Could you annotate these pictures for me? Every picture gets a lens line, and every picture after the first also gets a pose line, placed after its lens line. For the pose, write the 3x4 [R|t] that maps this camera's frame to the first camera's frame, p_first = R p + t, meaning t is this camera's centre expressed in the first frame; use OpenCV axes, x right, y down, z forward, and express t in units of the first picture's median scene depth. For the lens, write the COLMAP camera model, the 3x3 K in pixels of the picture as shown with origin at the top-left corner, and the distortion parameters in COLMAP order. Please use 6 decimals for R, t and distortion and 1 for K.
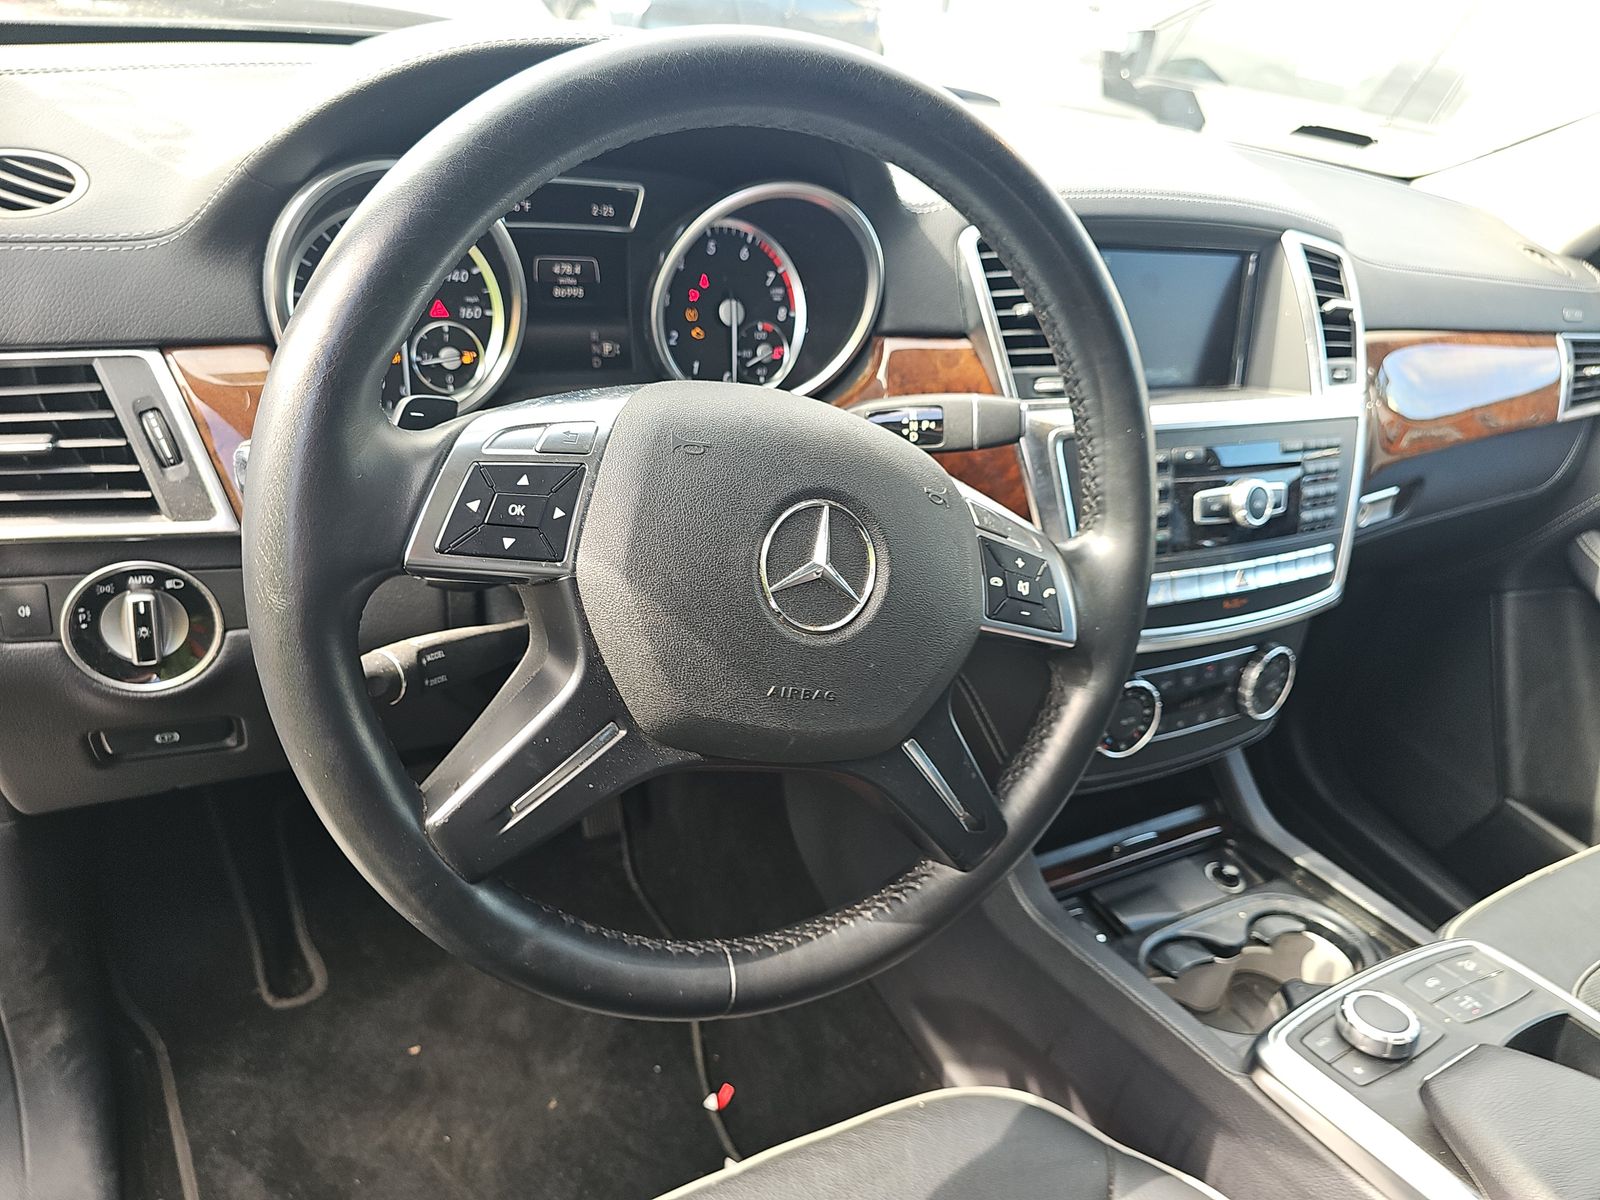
lens RADIAL K [[1094.0, 0, 840.8], [0, 1094.0, 592.3], [0, 0, 1]] dist [0.049075, -0.047683]
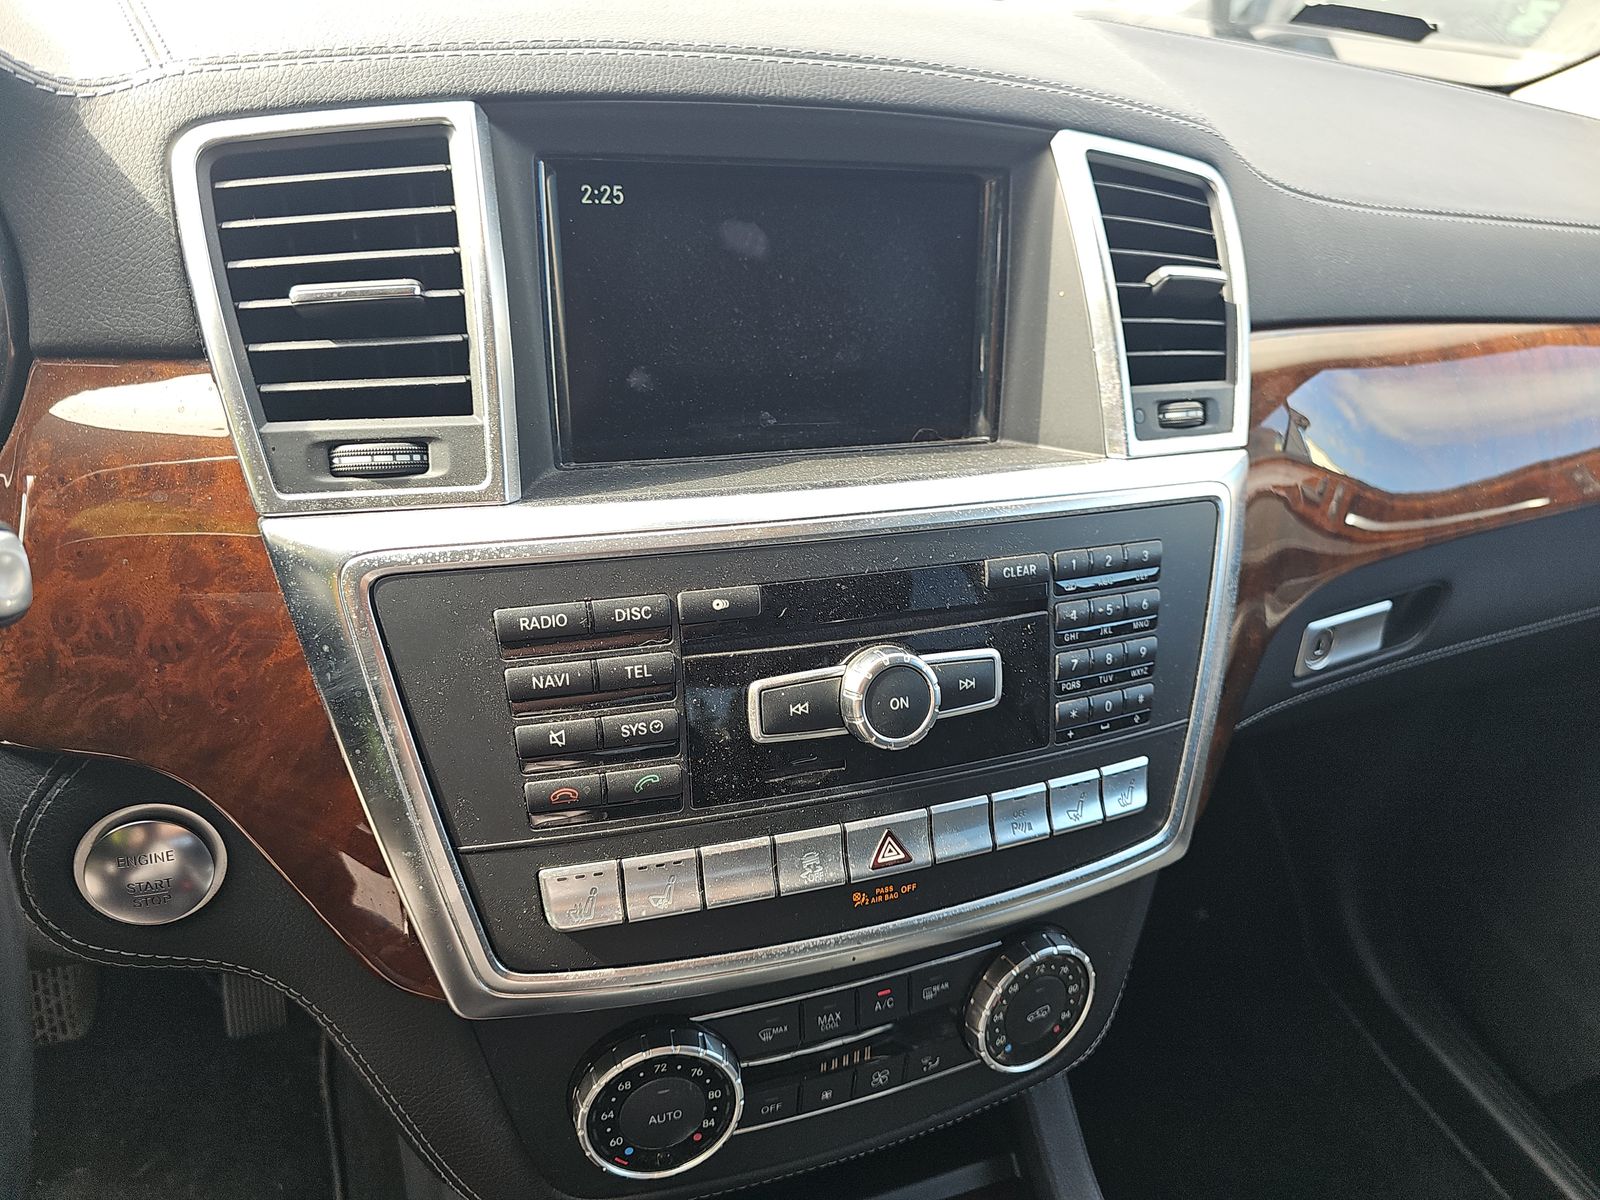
lens RADIAL K [[1094.0, 0, 797.0], [0, 1094.0, 609.5], [0, 0, 1]] dist [0.049075, -0.047683]
pose [[0.983543, 0.019285, -0.179640, 0.511894], [-0.018232, 0.999806, 0.007510, -0.149422], [0.179749, -0.004111, 0.983704, 0.652701]]
